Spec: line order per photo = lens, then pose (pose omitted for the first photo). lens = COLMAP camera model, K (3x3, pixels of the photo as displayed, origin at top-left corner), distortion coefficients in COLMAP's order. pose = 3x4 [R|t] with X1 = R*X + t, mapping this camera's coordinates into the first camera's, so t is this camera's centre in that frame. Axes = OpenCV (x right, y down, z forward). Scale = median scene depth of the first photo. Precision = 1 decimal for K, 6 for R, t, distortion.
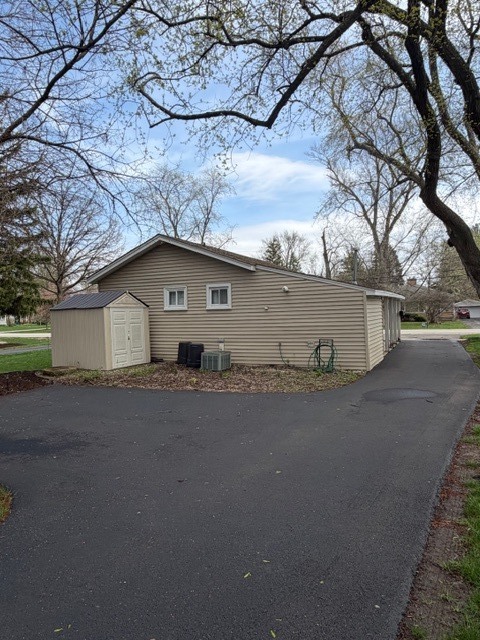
lens RADIAL K [[438.7, 0, 239.8], [0, 438.7, 322.5], [0, 0, 1]] dist [-0.017510, 0.007701]
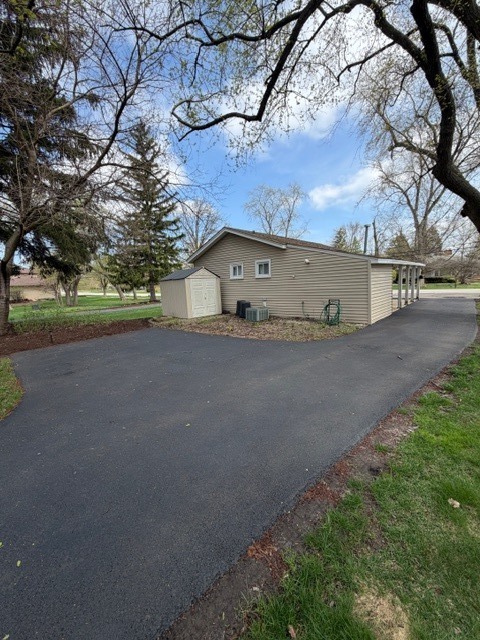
lens RADIAL K [[260.6, 0, 240.5], [0, 260.6, 318.8], [0, 0, 1]] dist [0.001175, -0.000556]
pose [[0.952541, 0.023388, -0.303509, 0.138593], [0.014730, 0.992335, 0.122696, -0.002870], [0.304052, -0.121343, 0.944896, 0.148005]]
